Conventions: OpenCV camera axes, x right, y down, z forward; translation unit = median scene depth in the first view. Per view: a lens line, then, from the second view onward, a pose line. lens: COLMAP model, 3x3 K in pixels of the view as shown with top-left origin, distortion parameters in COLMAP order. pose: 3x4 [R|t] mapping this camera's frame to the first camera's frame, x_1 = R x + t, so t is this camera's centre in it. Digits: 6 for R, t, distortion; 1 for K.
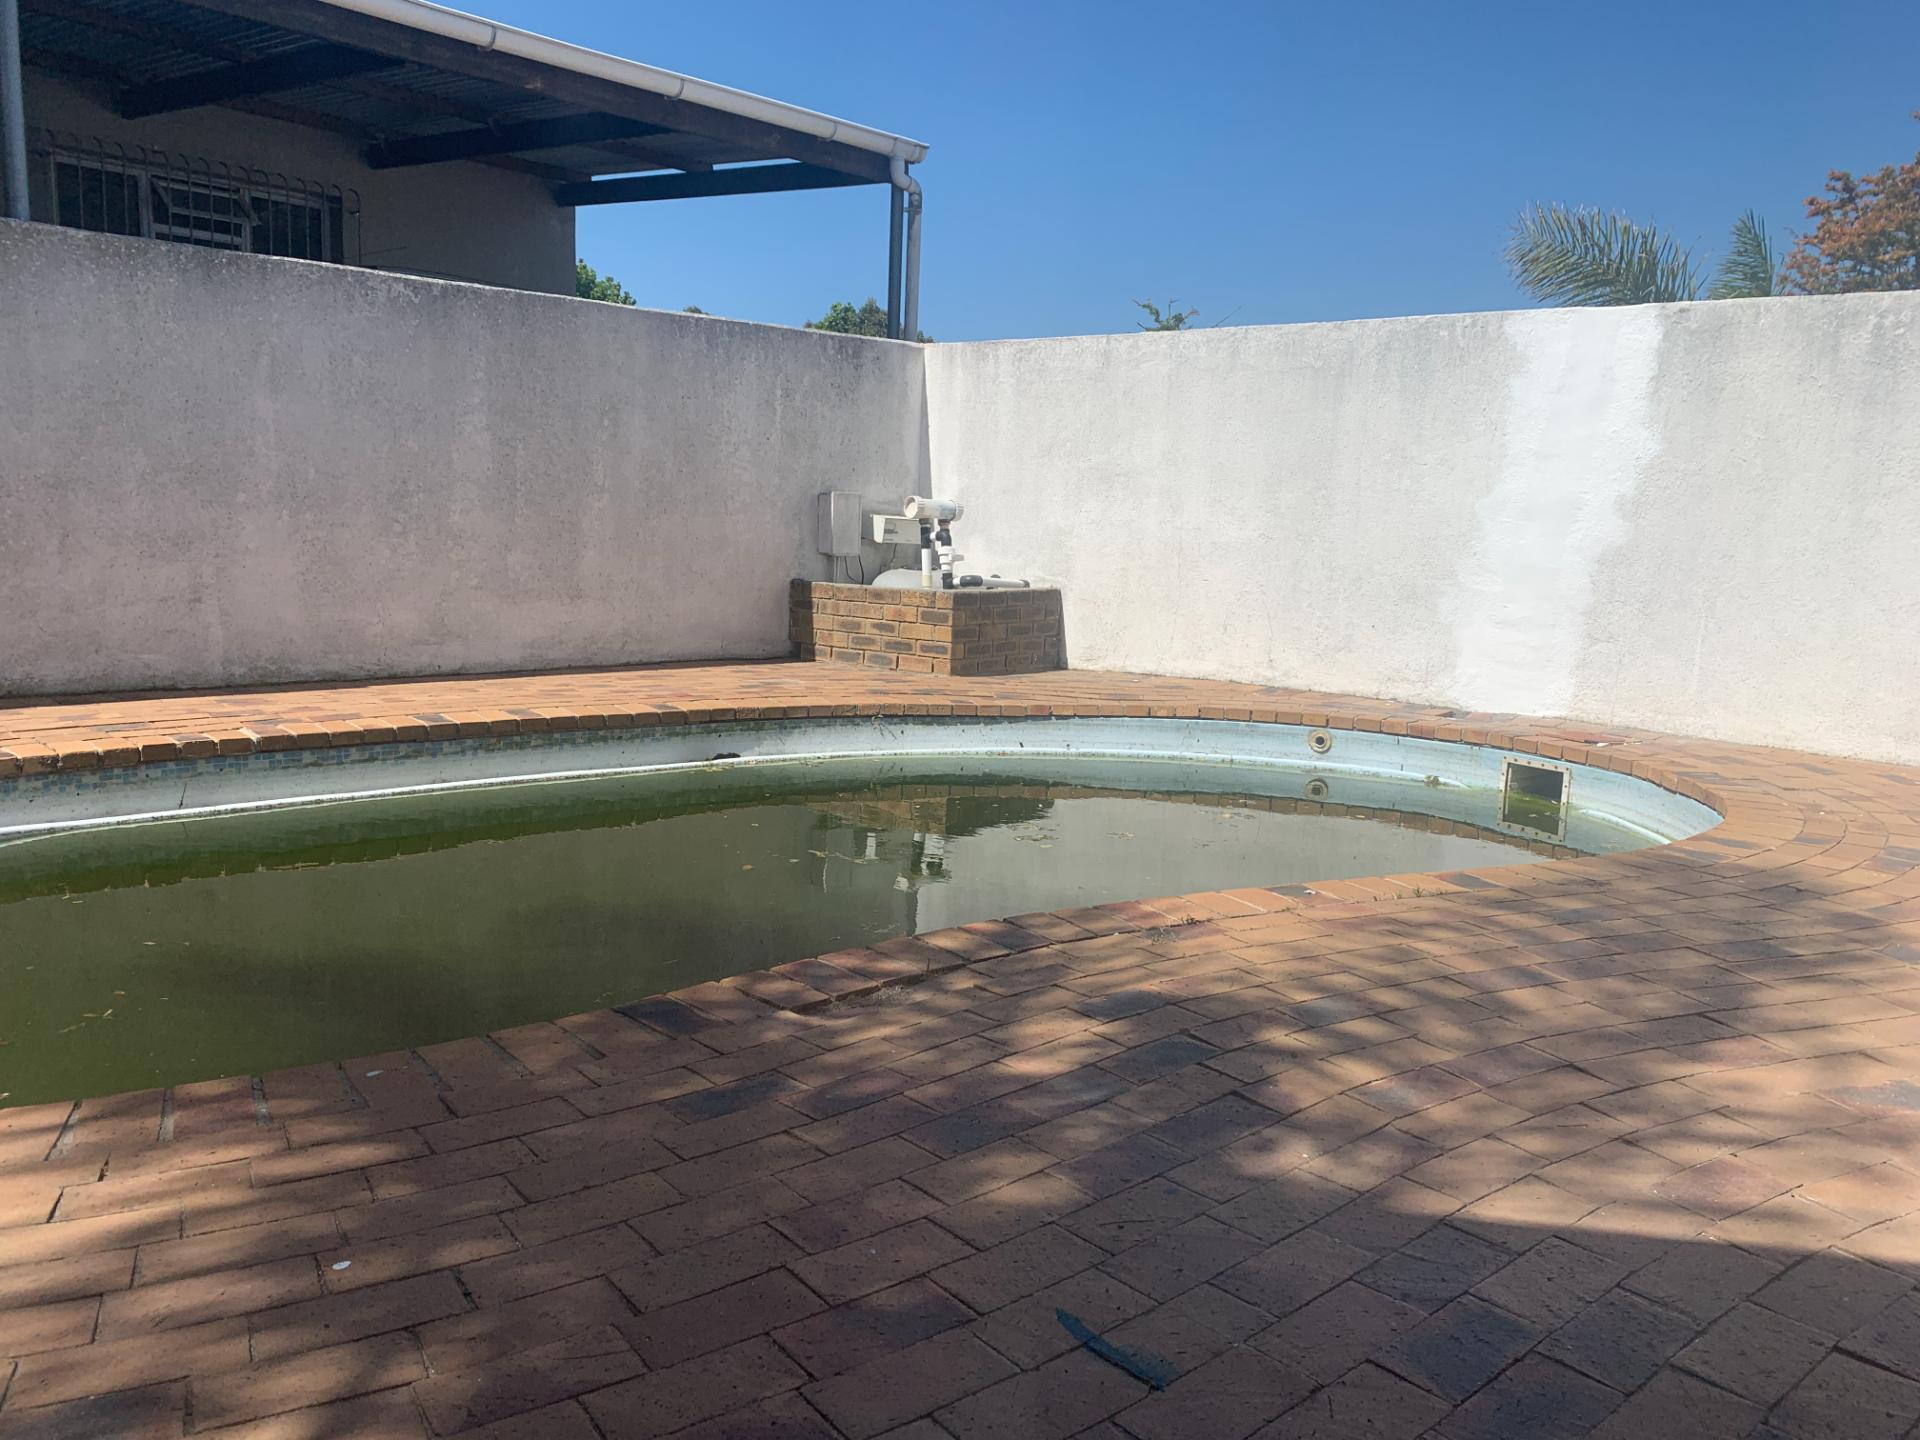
lens RADIAL K [[1461.3, 0, 958.1], [0, 1461.3, 727.4], [0, 0, 1]] dist [0.058961, -0.075956]
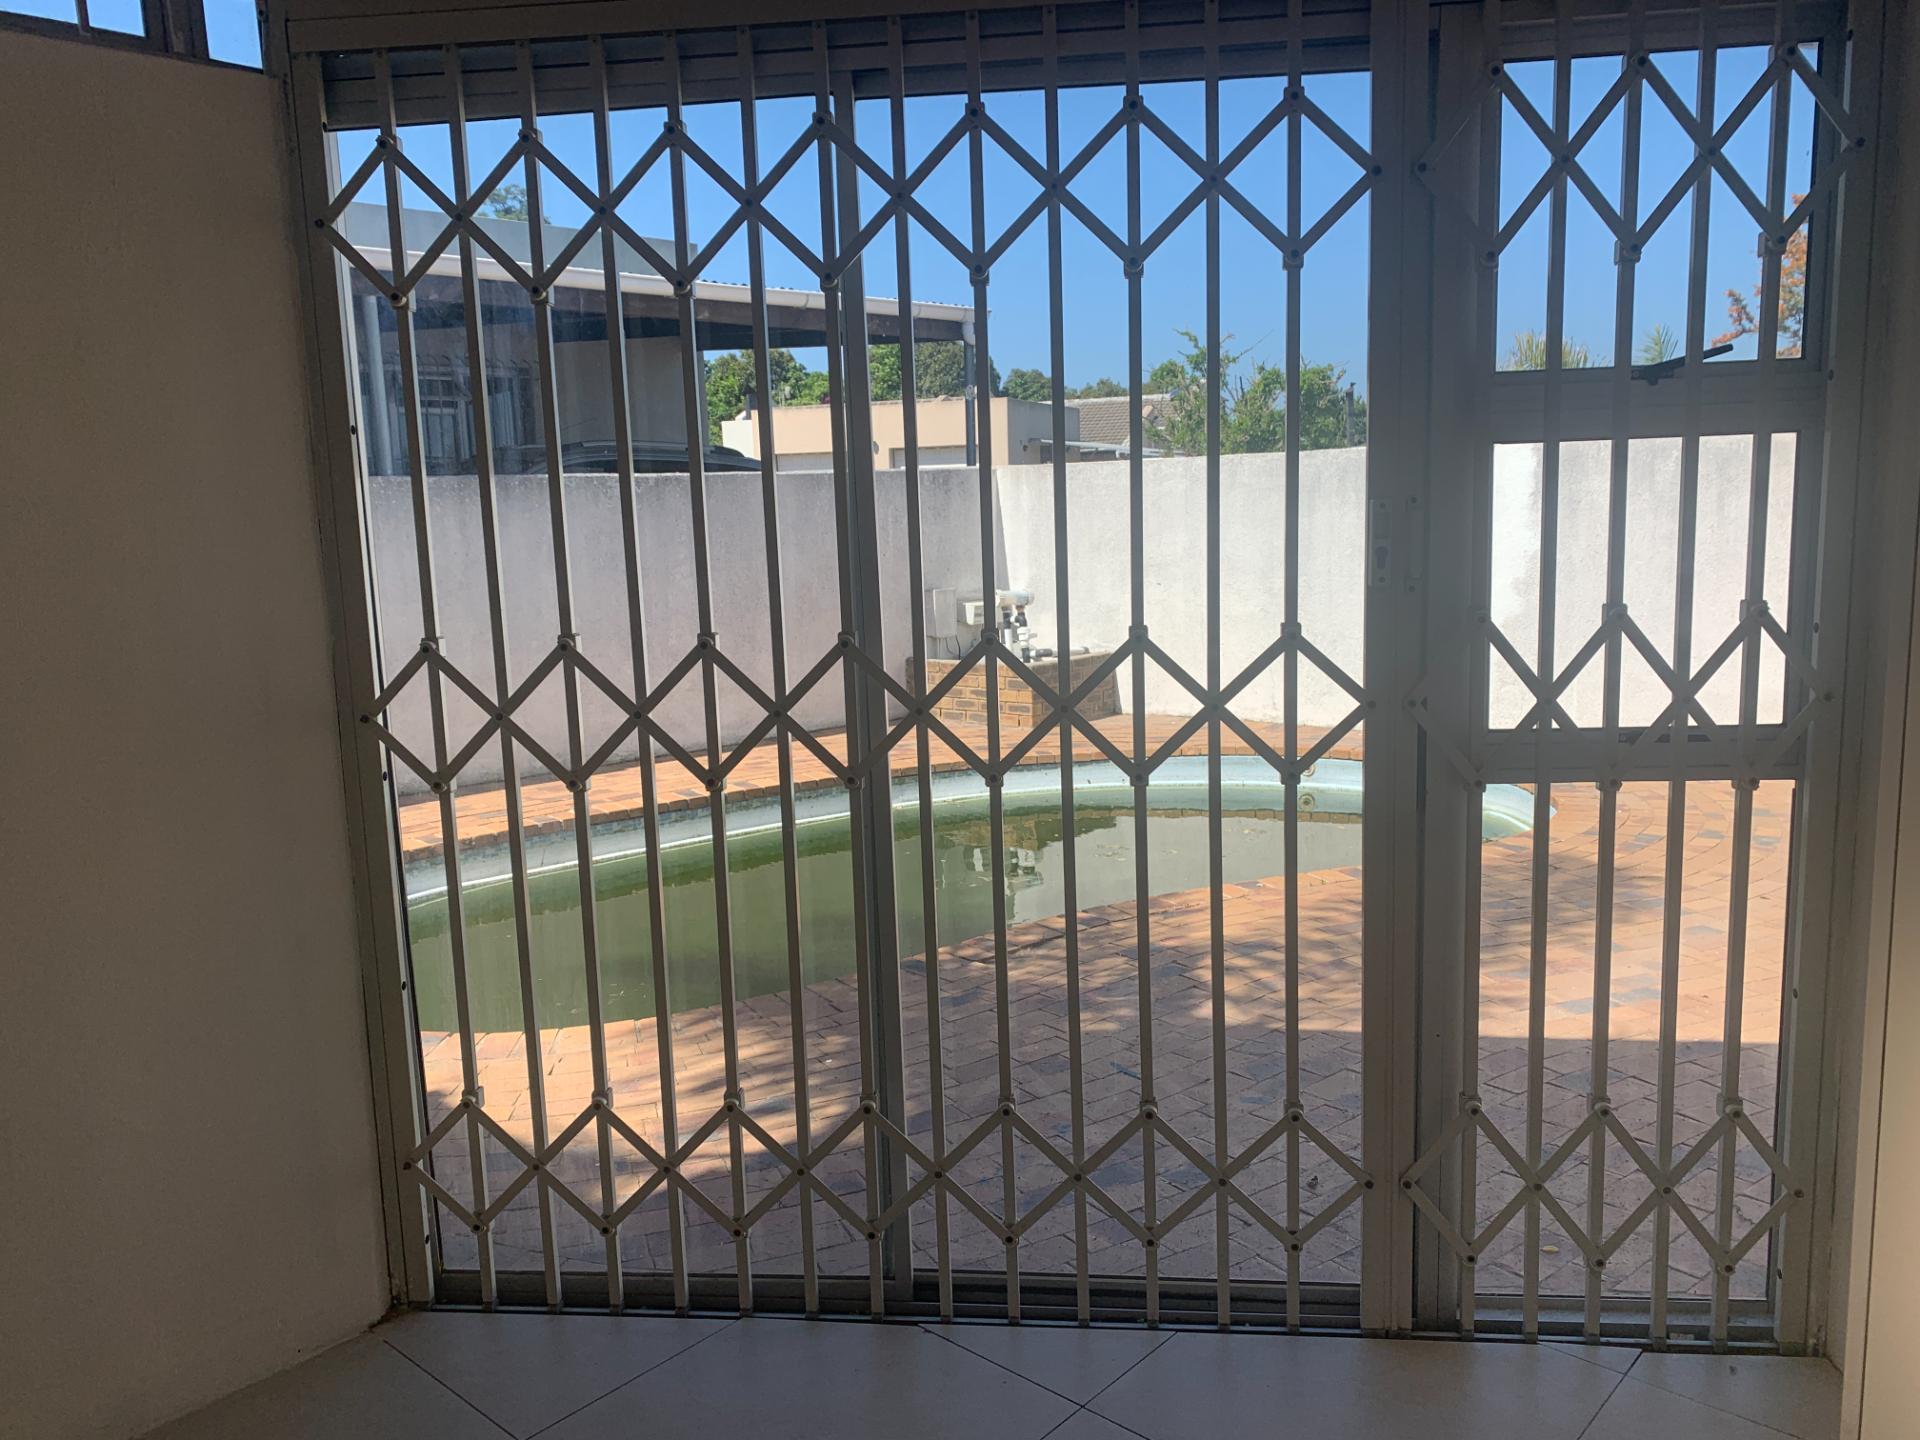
lens RADIAL K [[1461.3, 0, 973.2], [0, 1461.3, 728.5], [0, 0, 1]] dist [0.058961, -0.075956]
pose [[0.997572, -0.057934, -0.038659, -0.008322], [0.058149, 0.998298, 0.004454, -0.045377], [0.038335, -0.006691, 0.999243, -0.336723]]
